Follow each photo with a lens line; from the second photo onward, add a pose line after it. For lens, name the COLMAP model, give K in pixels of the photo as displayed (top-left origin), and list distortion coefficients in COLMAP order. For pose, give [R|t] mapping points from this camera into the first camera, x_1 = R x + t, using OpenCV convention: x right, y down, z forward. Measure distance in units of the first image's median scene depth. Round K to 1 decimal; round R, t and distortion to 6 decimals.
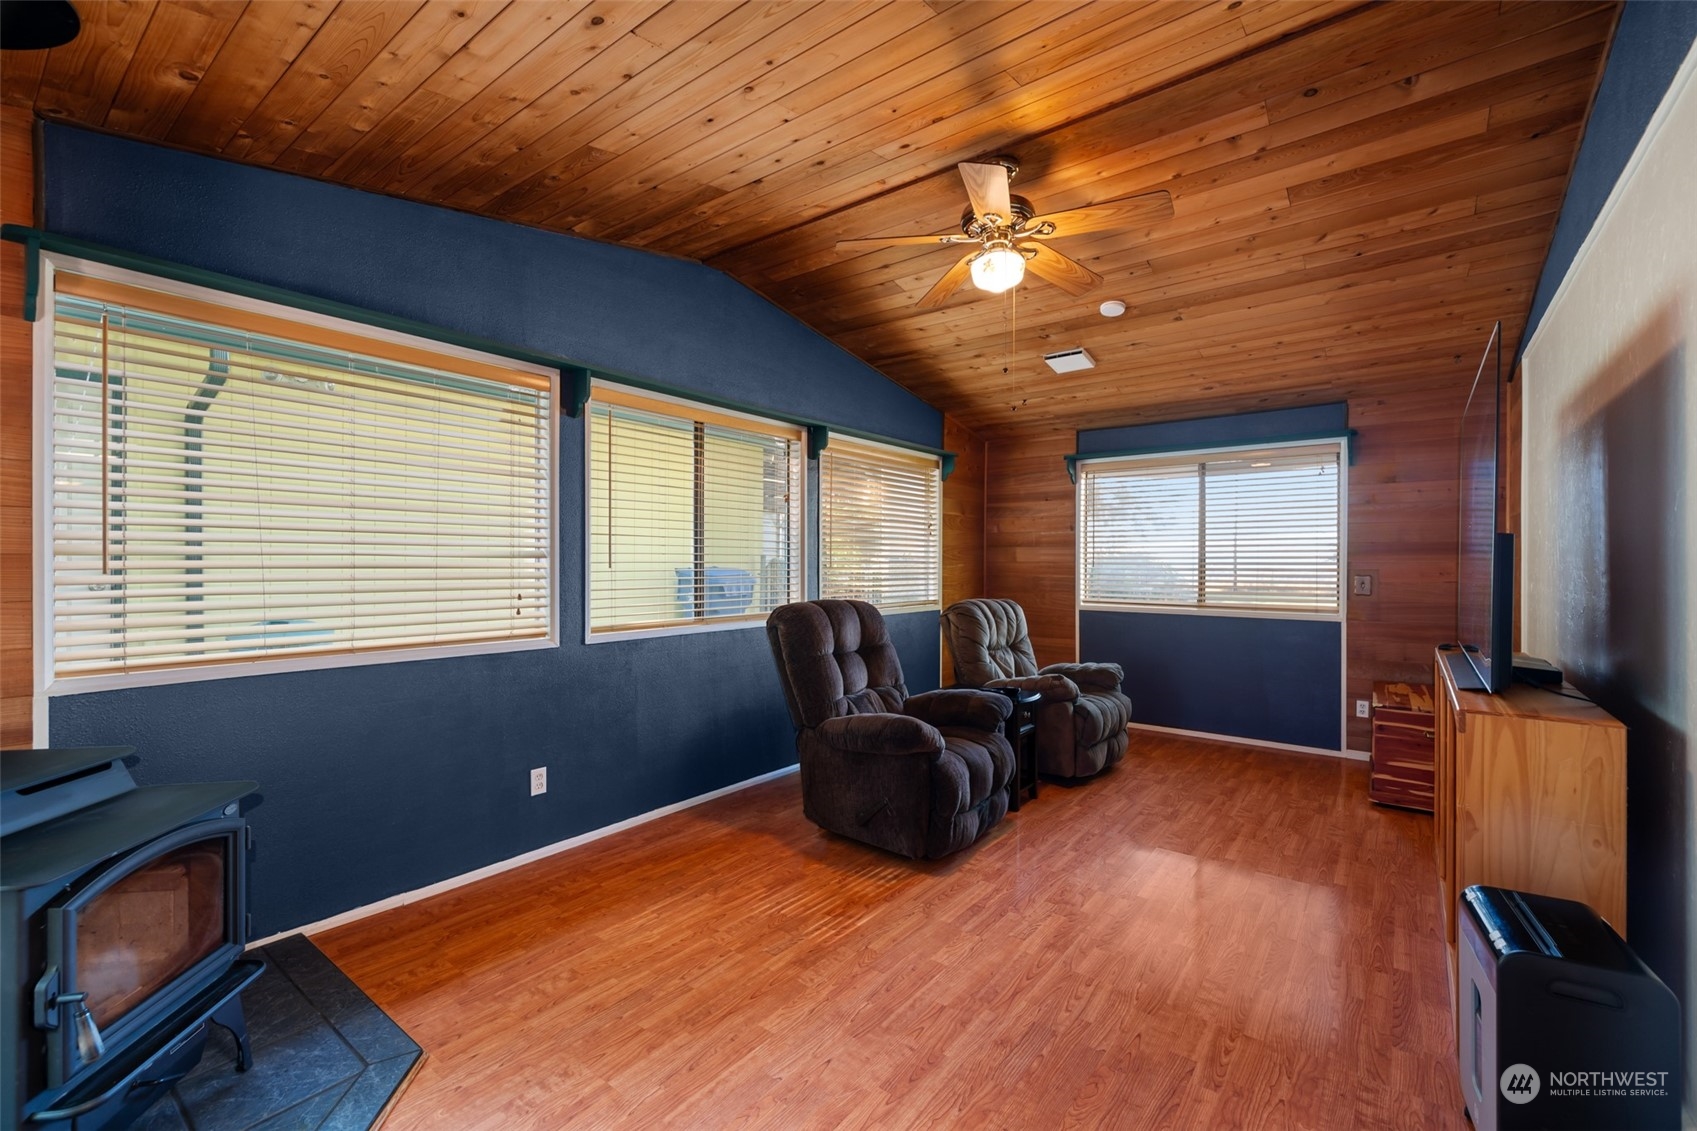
lens RADIAL K [[714.9, 0, 849.9], [0, 714.9, 565.4], [0, 0, 1]] dist [0.002557, -0.000867]
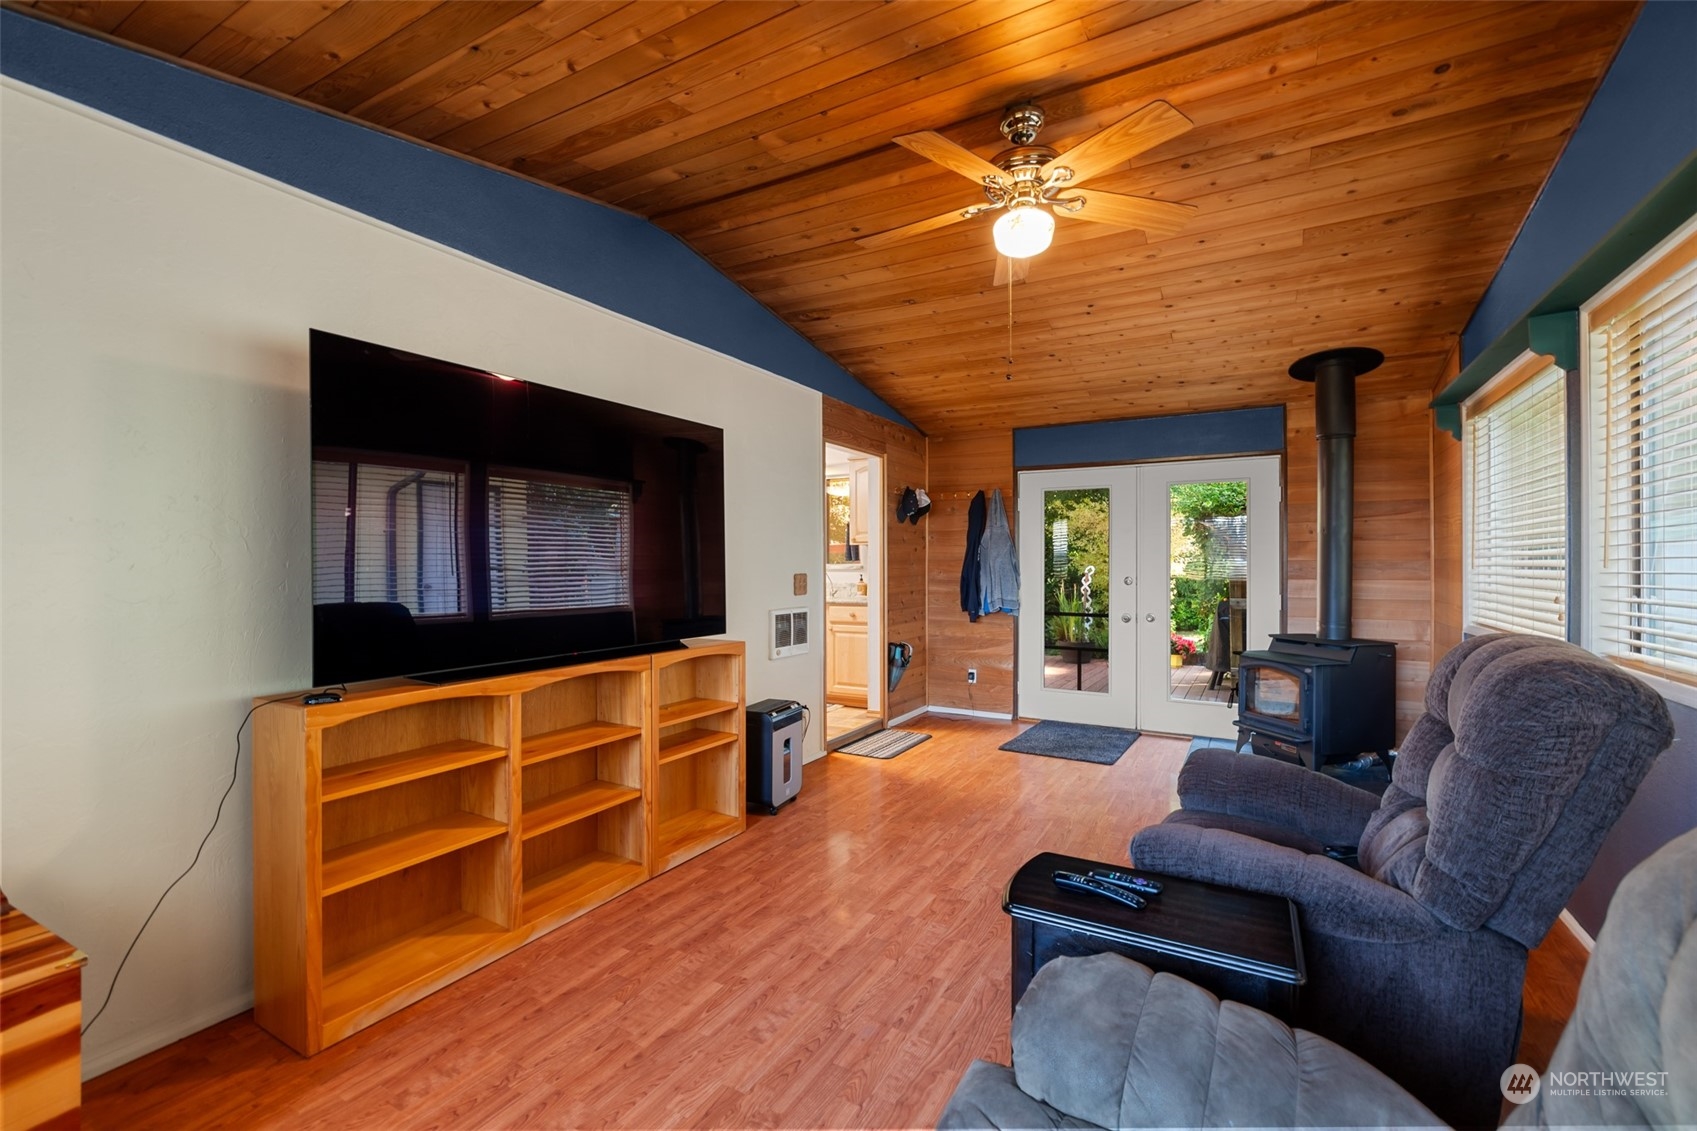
lens RADIAL K [[714.9, 0, 851.6], [0, 714.9, 565.8], [0, 0, 1]] dist [0.002557, -0.000867]
pose [[-0.990565, -0.001759, -0.137036, 0.548836], [-0.002511, 0.999983, 0.005314, -0.000612], [0.137024, 0.005608, -0.990552, 1.877581]]
